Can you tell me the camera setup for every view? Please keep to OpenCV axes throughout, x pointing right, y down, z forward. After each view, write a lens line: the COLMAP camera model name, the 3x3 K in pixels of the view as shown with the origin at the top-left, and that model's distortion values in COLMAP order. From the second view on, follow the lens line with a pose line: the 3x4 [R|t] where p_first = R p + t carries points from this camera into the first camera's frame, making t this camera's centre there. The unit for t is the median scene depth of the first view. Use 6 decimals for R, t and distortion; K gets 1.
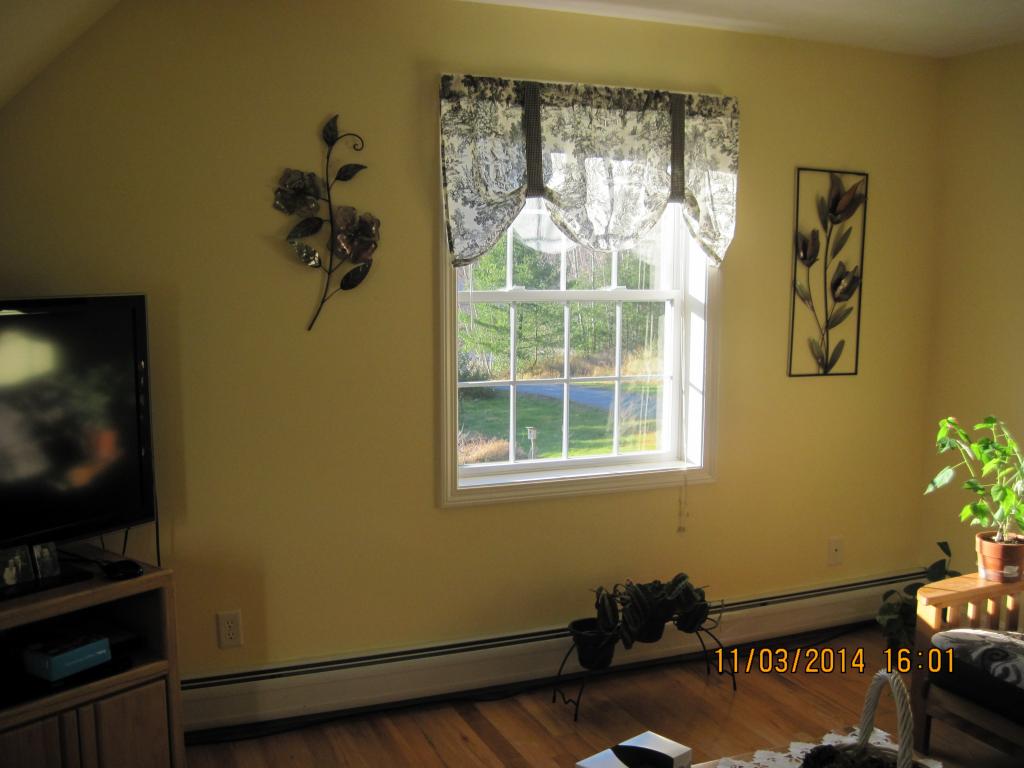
lens RADIAL K [[1035.7, 0, 512.0], [0, 1035.7, 384.0], [0, 0, 1]] dist [-0.096916, 0.000820]
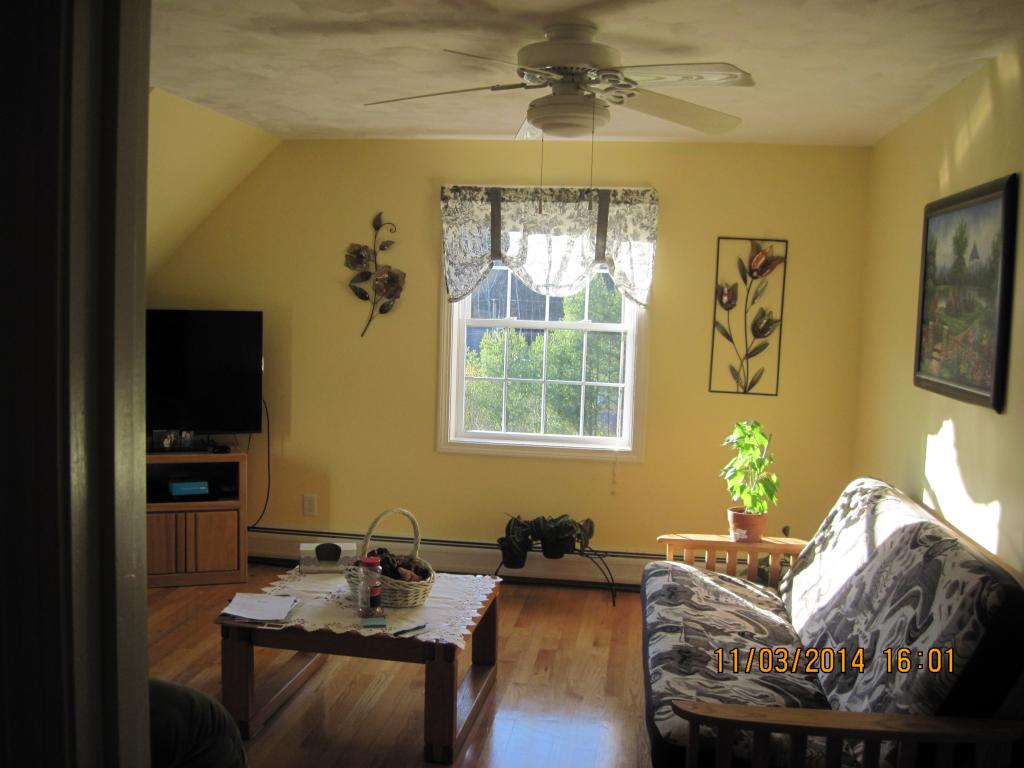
lens RADIAL K [[1035.7, 0, 512.0], [0, 1035.7, 384.0], [0, 0, 1]] dist [-0.096916, 0.000820]
pose [[0.862567, 0.066945, -0.501494, 0.828898], [-0.086442, 0.996133, -0.015703, 0.029844], [0.498504, 0.056895, 0.865018, -0.337441]]
